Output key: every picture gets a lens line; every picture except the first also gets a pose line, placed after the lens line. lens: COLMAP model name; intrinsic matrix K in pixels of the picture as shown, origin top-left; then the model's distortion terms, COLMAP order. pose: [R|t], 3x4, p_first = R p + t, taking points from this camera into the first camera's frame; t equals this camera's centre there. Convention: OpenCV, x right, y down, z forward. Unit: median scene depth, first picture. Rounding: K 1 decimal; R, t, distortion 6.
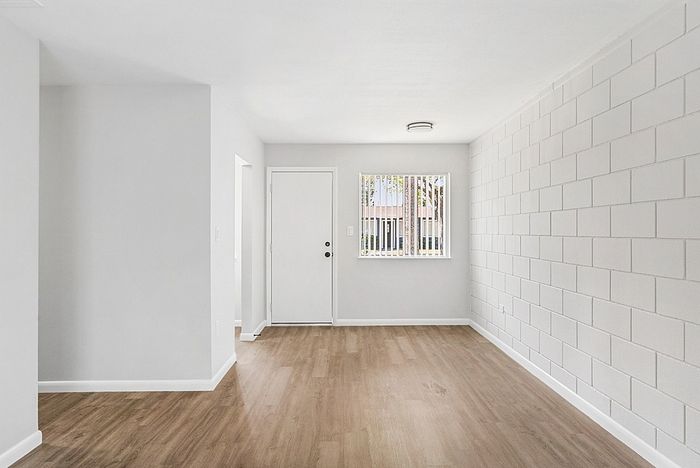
lens RADIAL K [[431.8, 0, 349.3], [0, 431.8, 228.5], [0, 0, 1]] dist [0.001647, 0.000206]
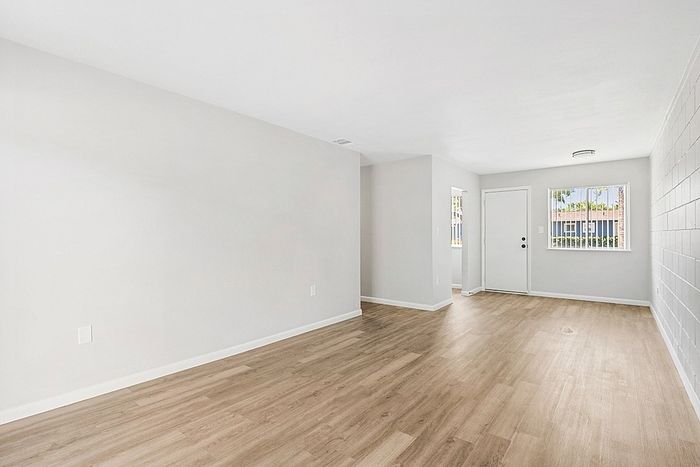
lens RADIAL K [[327.9, 0, 355.2], [0, 327.9, 234.8], [0, 0, 1]] dist [-0.001823, -0.000298]
pose [[0.769359, 0.000872, -0.638816, 0.230128], [0.003587, 0.999977, 0.005684, 0.013850], [0.638806, -0.006664, 0.769339, -0.232085]]
